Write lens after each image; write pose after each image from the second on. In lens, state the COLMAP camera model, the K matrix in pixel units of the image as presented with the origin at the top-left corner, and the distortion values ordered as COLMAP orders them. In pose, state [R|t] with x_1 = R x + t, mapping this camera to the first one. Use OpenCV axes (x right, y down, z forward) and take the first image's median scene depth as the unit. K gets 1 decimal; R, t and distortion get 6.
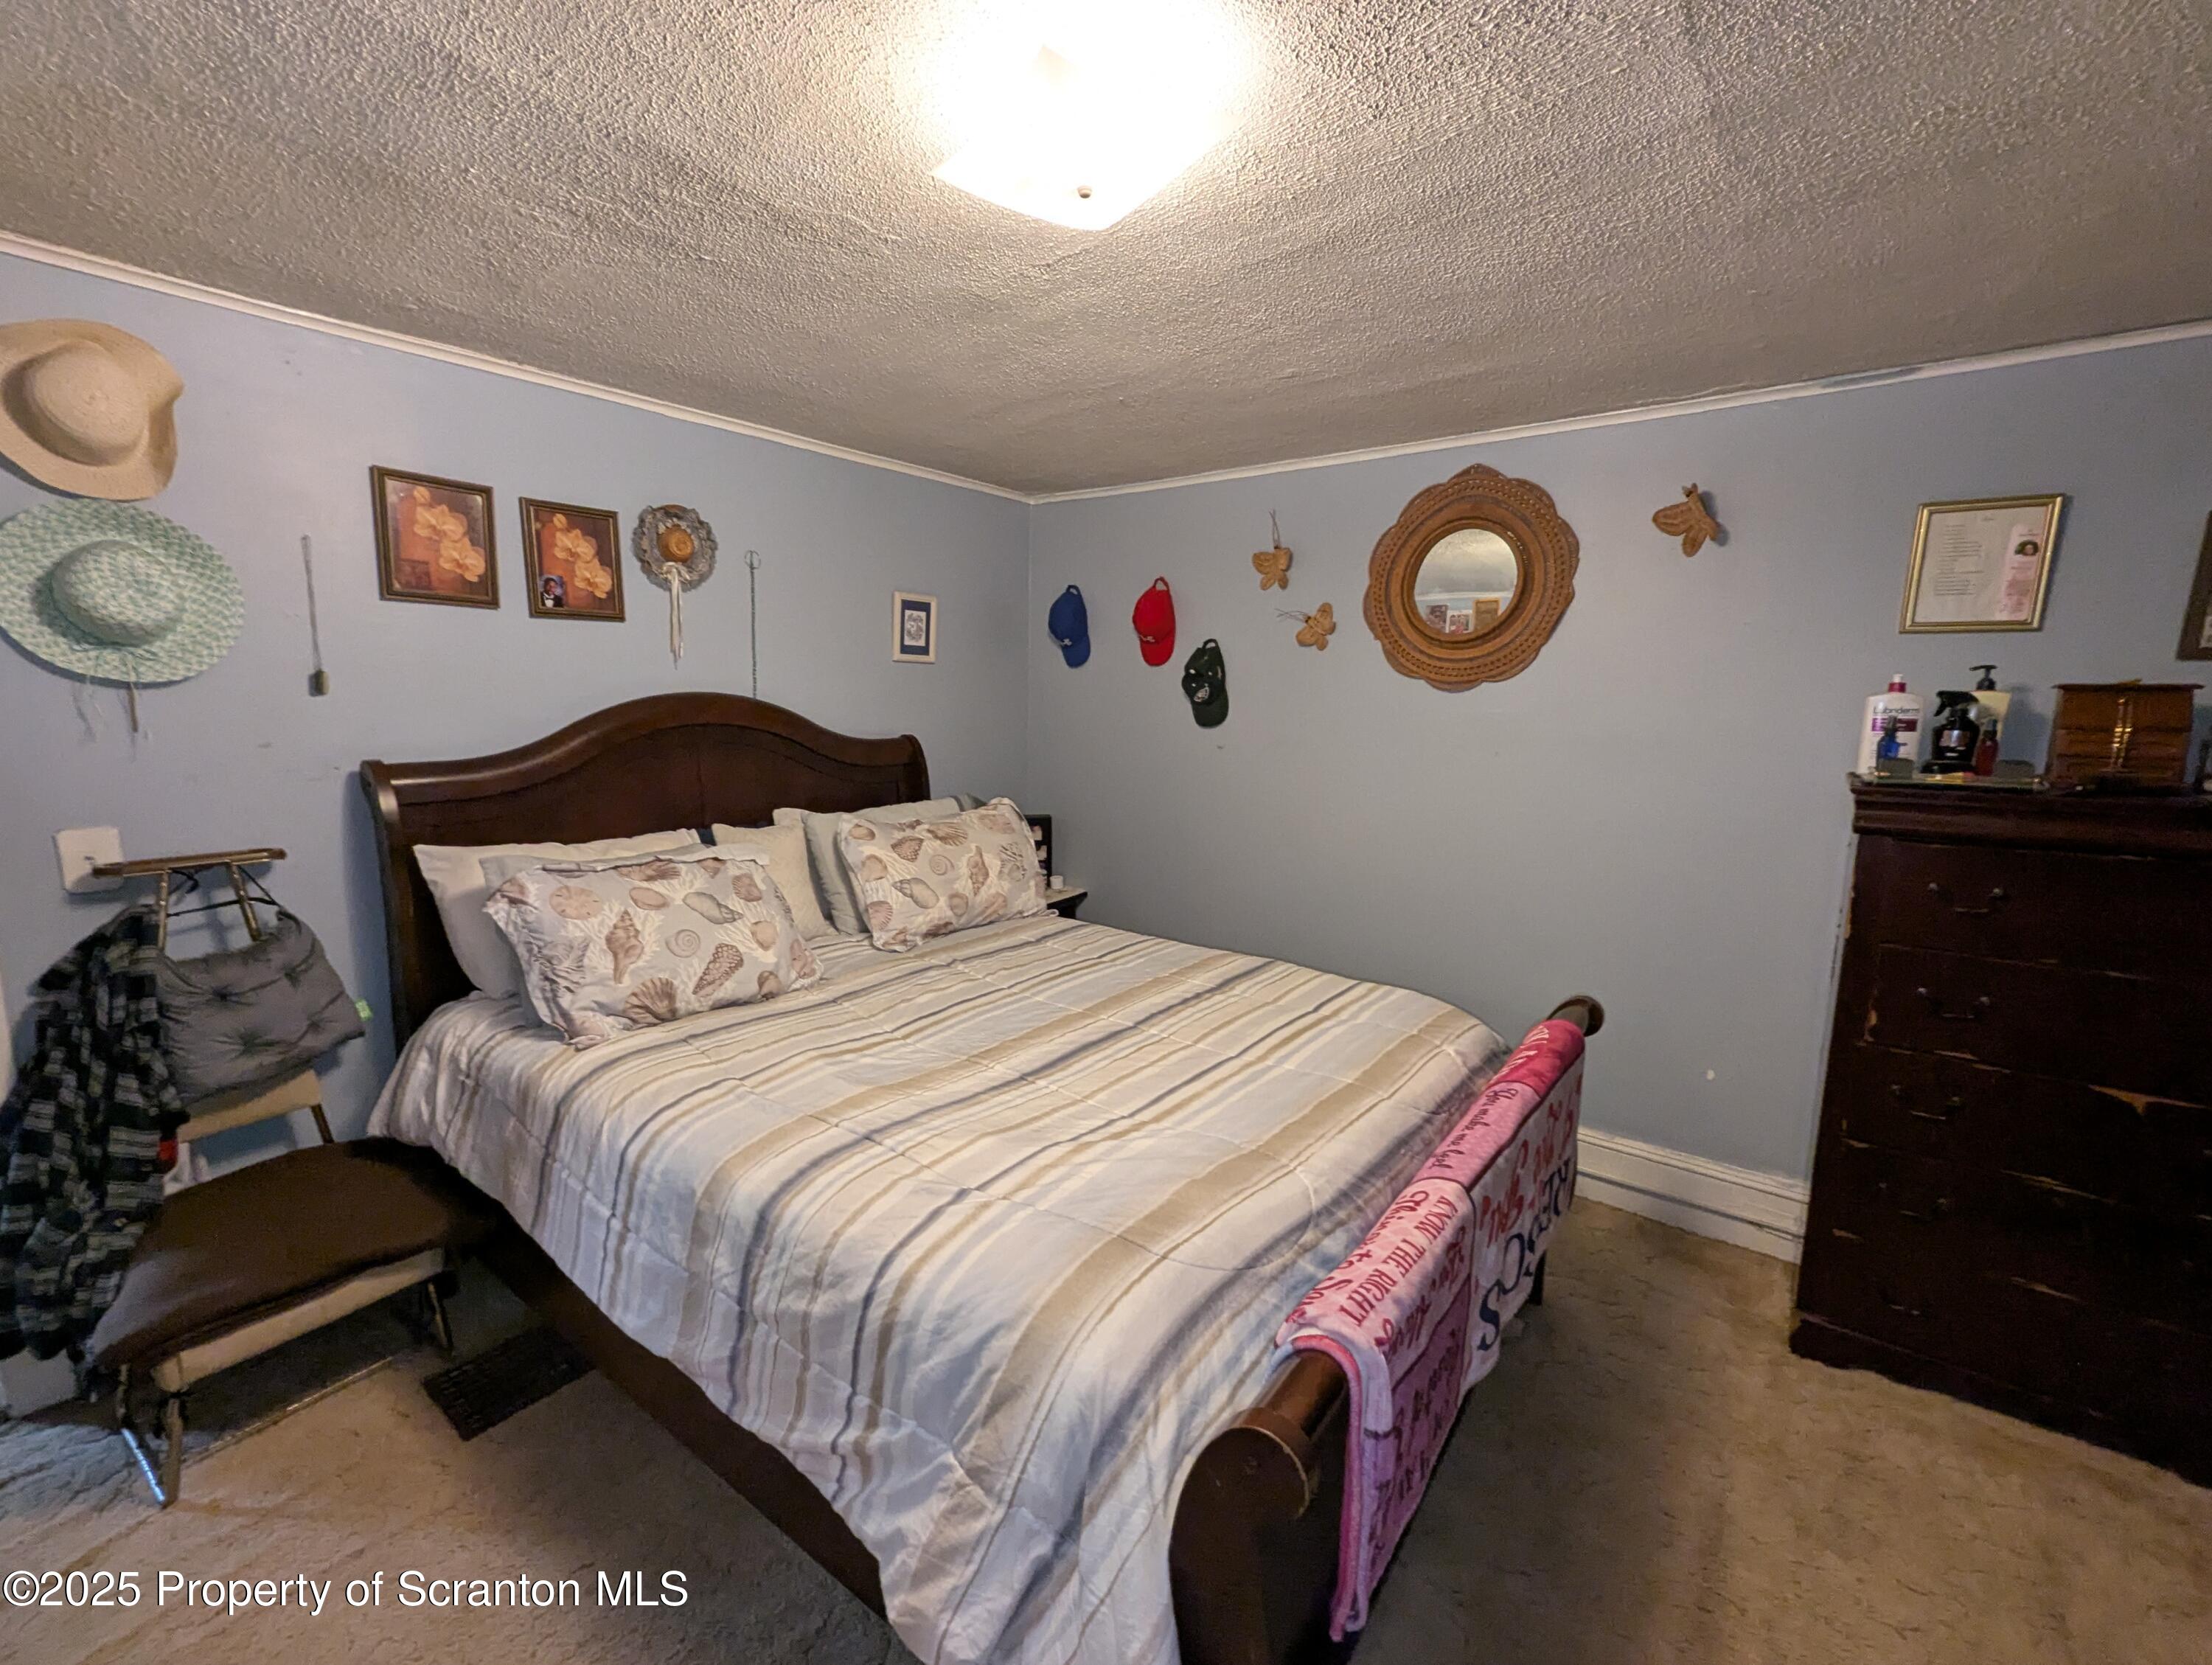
lens RADIAL K [[910.3, 0, 1099.0], [0, 910.3, 824.0], [0, 0, 1]] dist [0.001009, -0.000626]
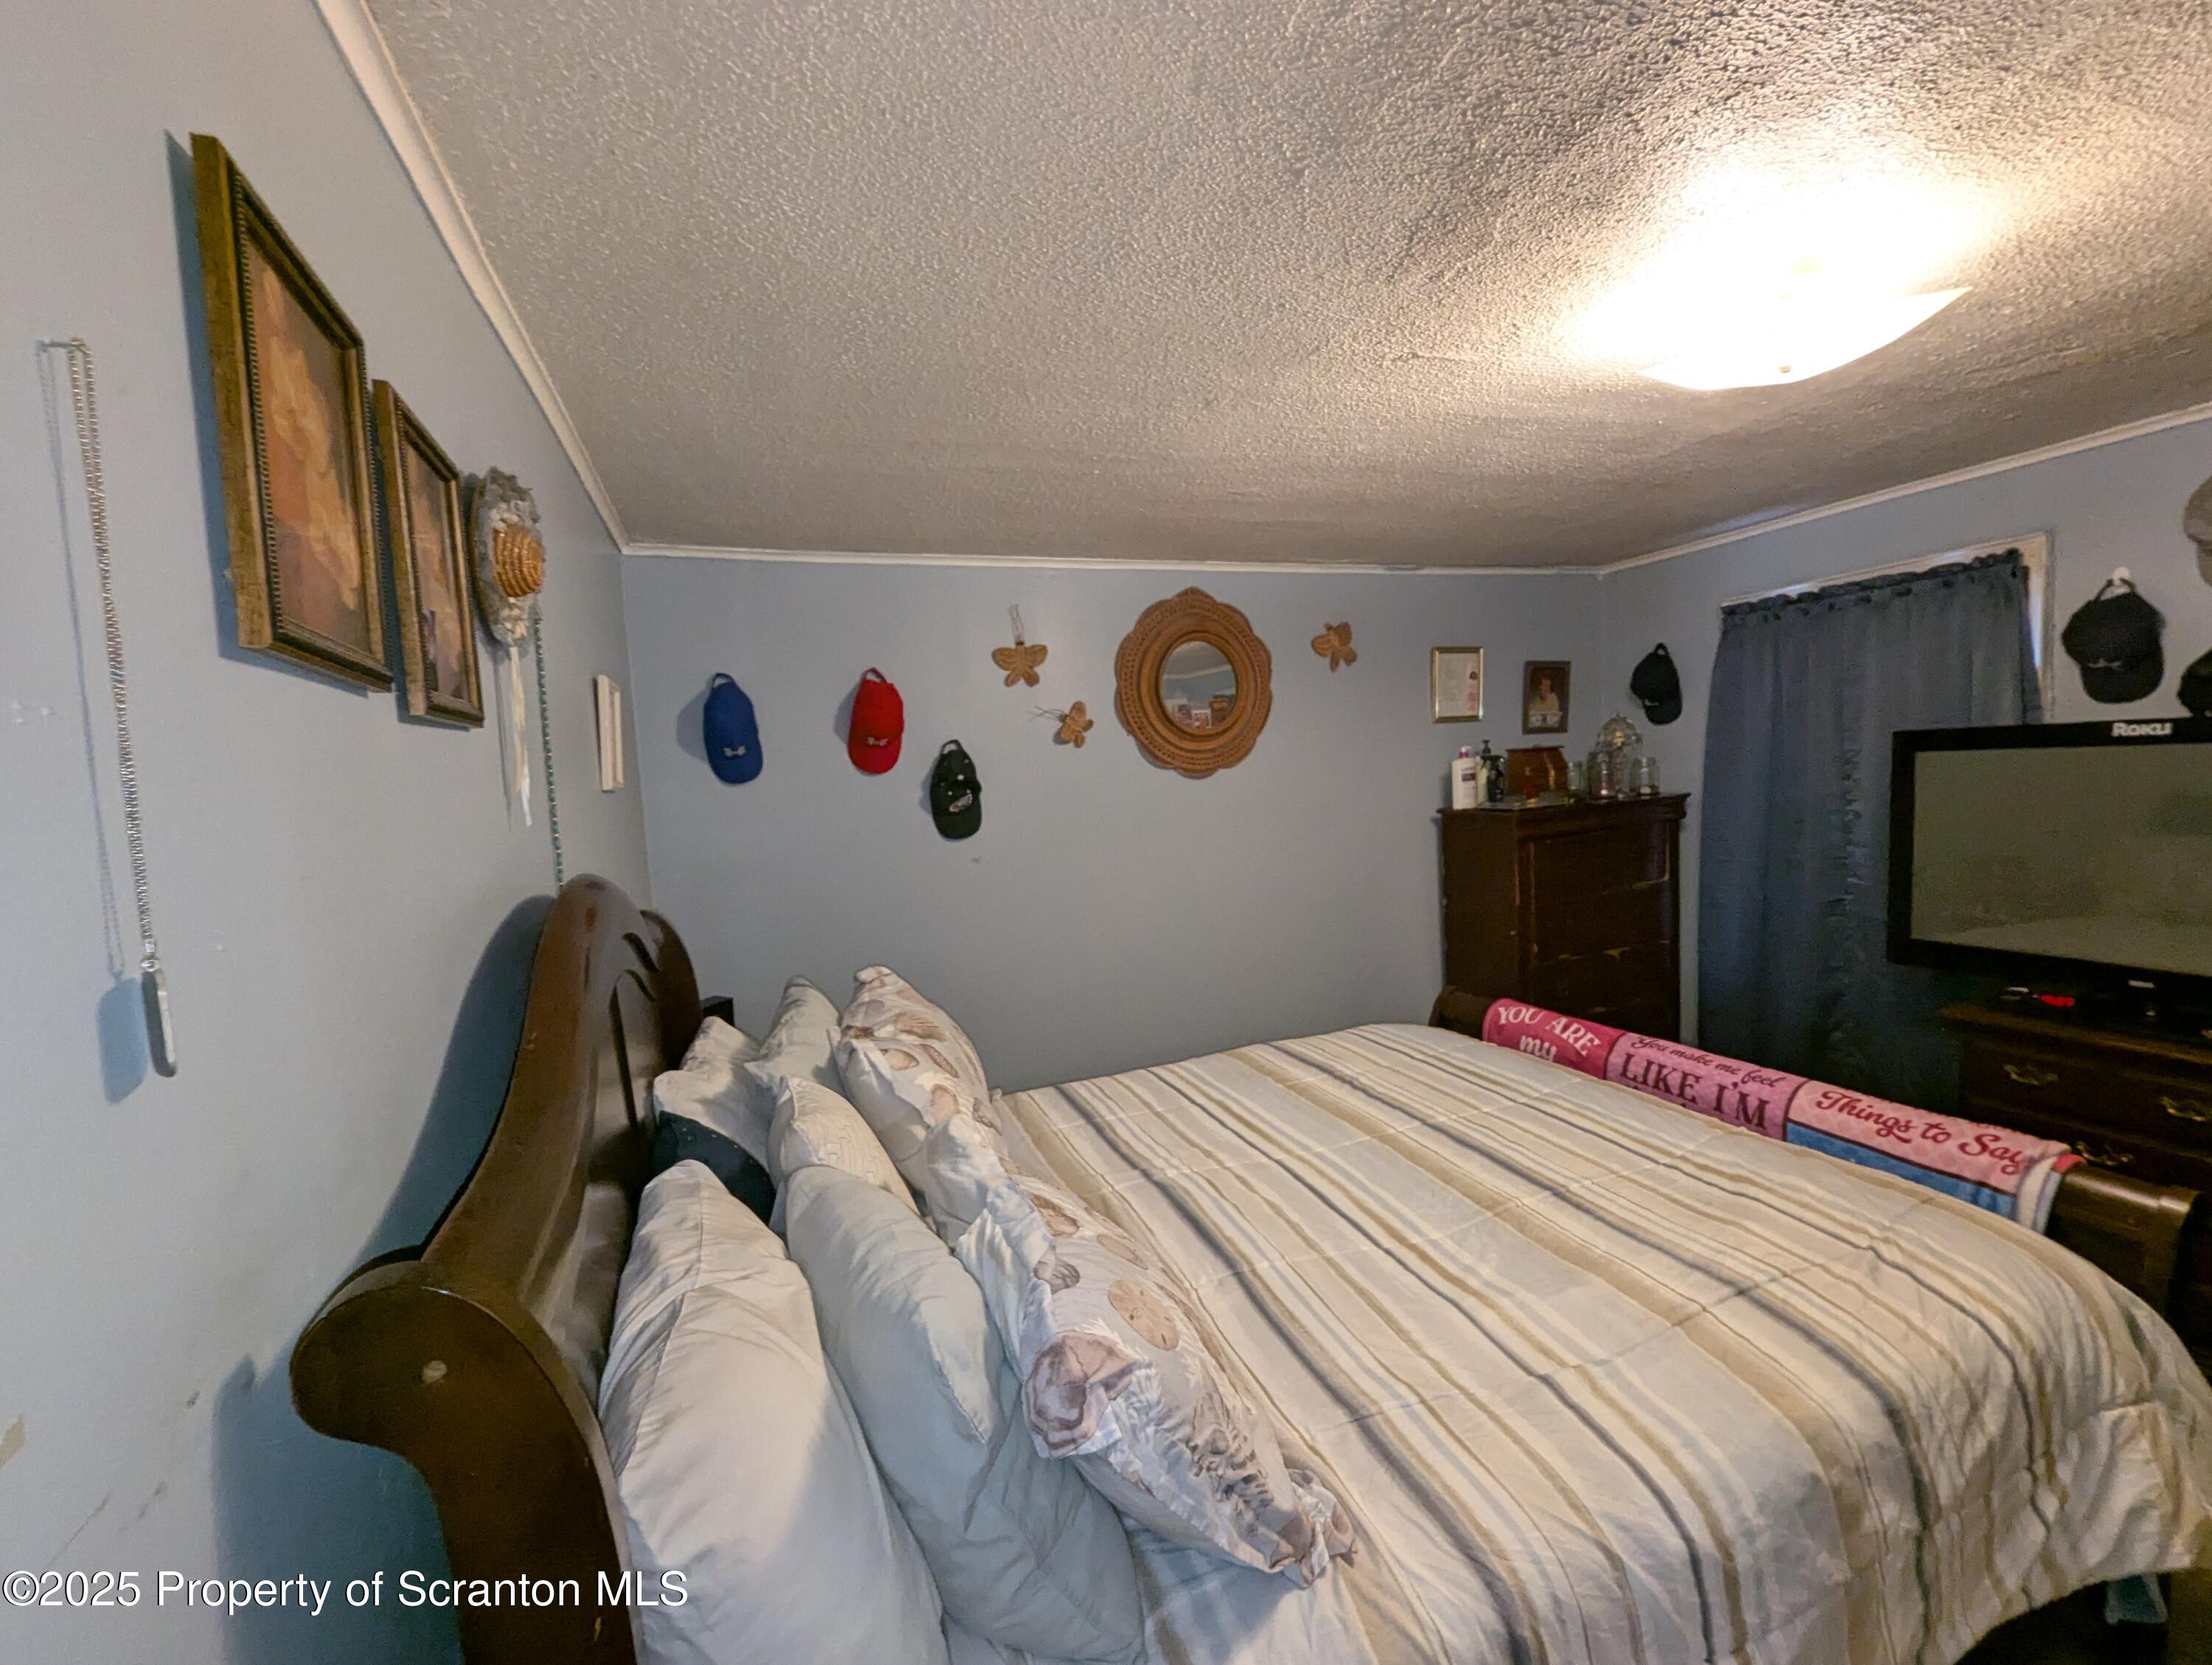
lens RADIAL K [[910.3, 0, 1098.4], [0, 910.3, 833.9], [0, 0, 1]] dist [0.001009, -0.000626]
pose [[0.522812, -0.113791, 0.844819, -0.698831], [0.192222, 0.981263, 0.013213, -0.123335], [-0.830493, 0.155485, 0.534889, 0.532837]]
